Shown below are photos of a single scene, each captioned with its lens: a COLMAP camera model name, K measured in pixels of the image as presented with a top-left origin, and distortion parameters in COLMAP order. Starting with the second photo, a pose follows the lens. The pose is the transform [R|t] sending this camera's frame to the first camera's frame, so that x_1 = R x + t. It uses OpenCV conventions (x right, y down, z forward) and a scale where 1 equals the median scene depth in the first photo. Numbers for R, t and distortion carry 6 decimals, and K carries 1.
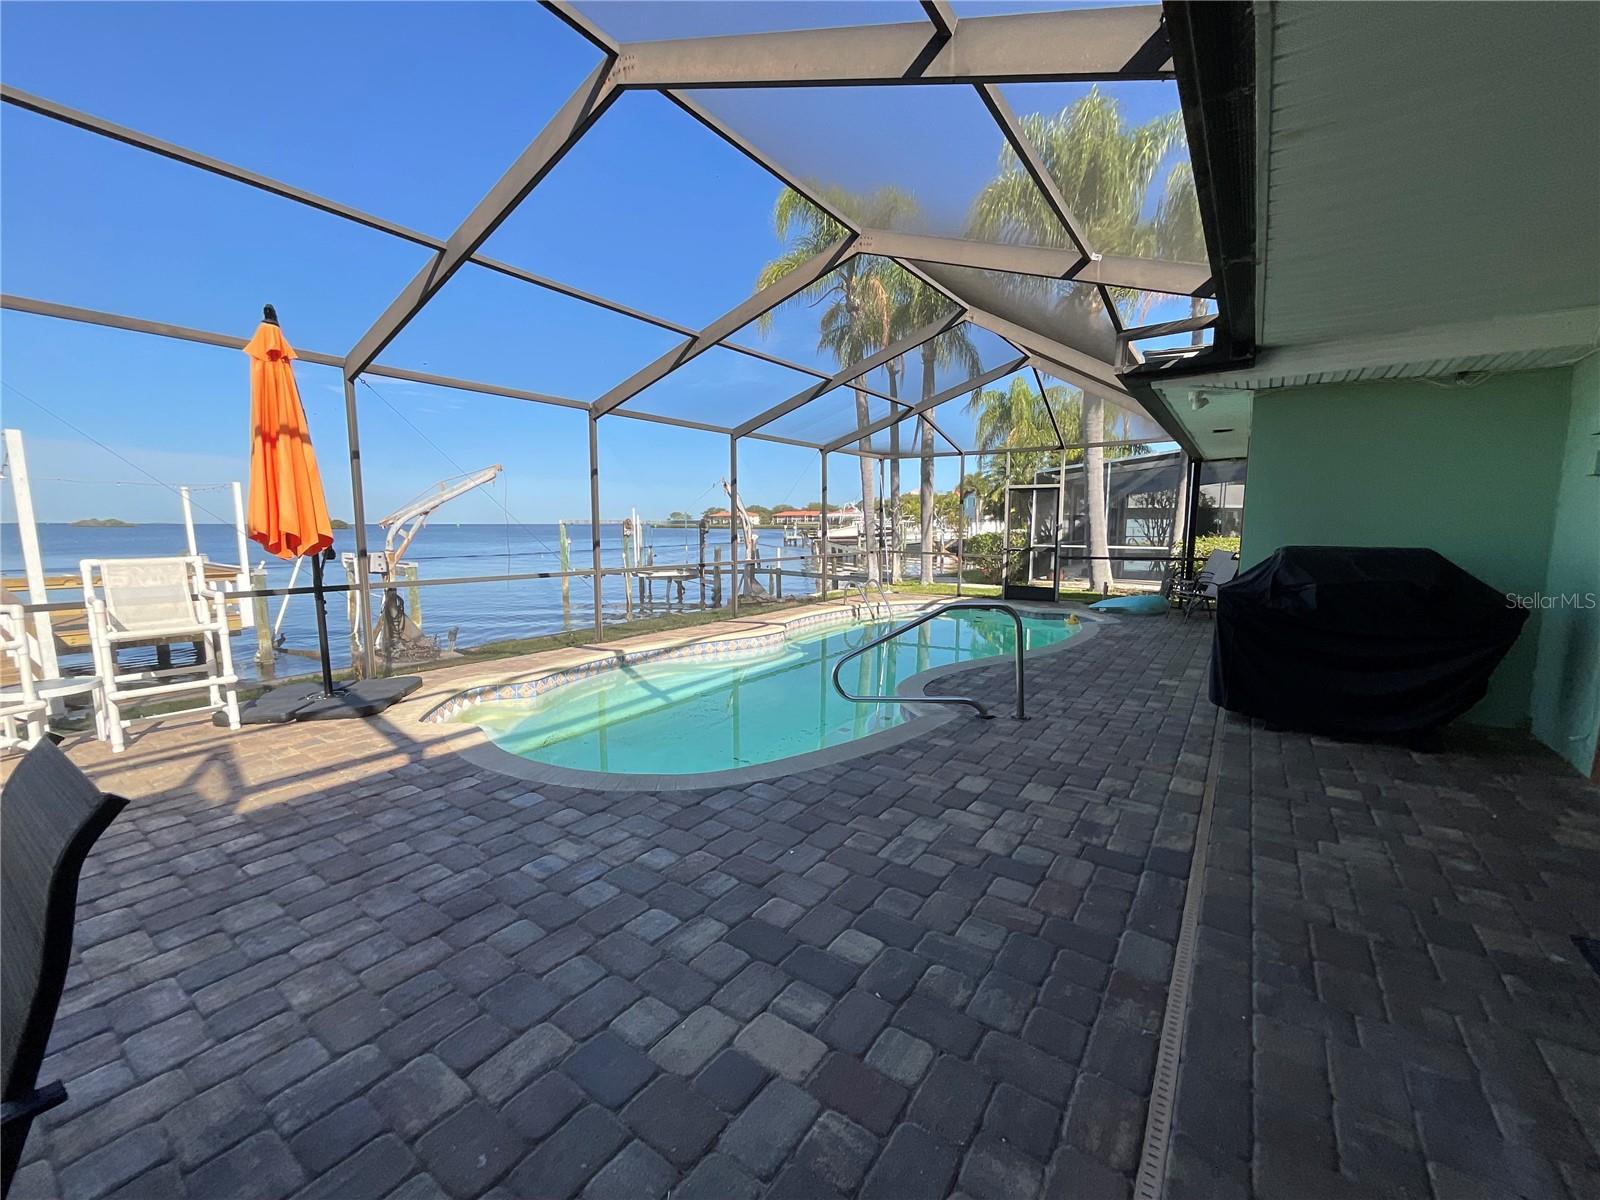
lens RADIAL K [[647.7, 0, 800.0], [0, 647.7, 600.0], [0, 0, 1]] dist [-0.002159, -0.000381]
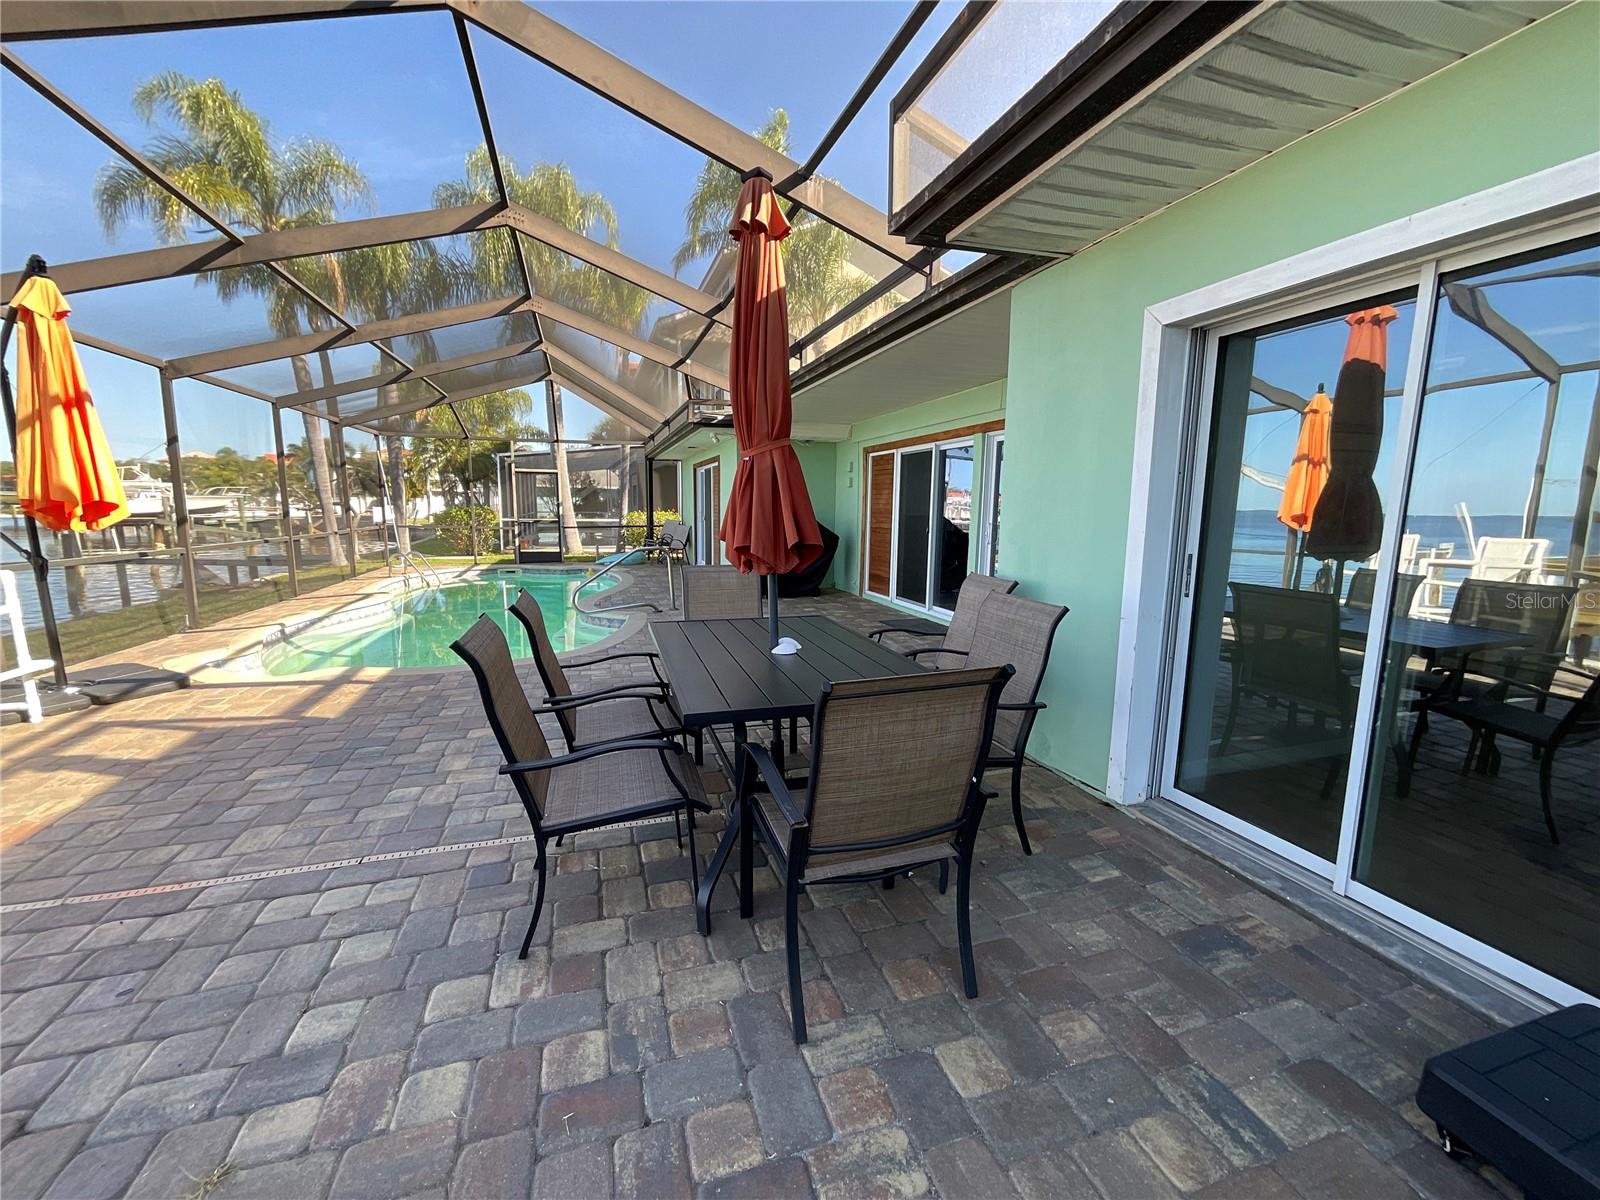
lens RADIAL K [[647.7, 0, 800.0], [0, 647.7, 600.0], [0, 0, 1]] dist [-0.002159, -0.000381]
pose [[0.605287, -0.106009, 0.788917, -0.577957], [0.077918, 0.994223, 0.073815, 0.028428], [-0.792184, 0.016791, 0.610051, -0.258373]]
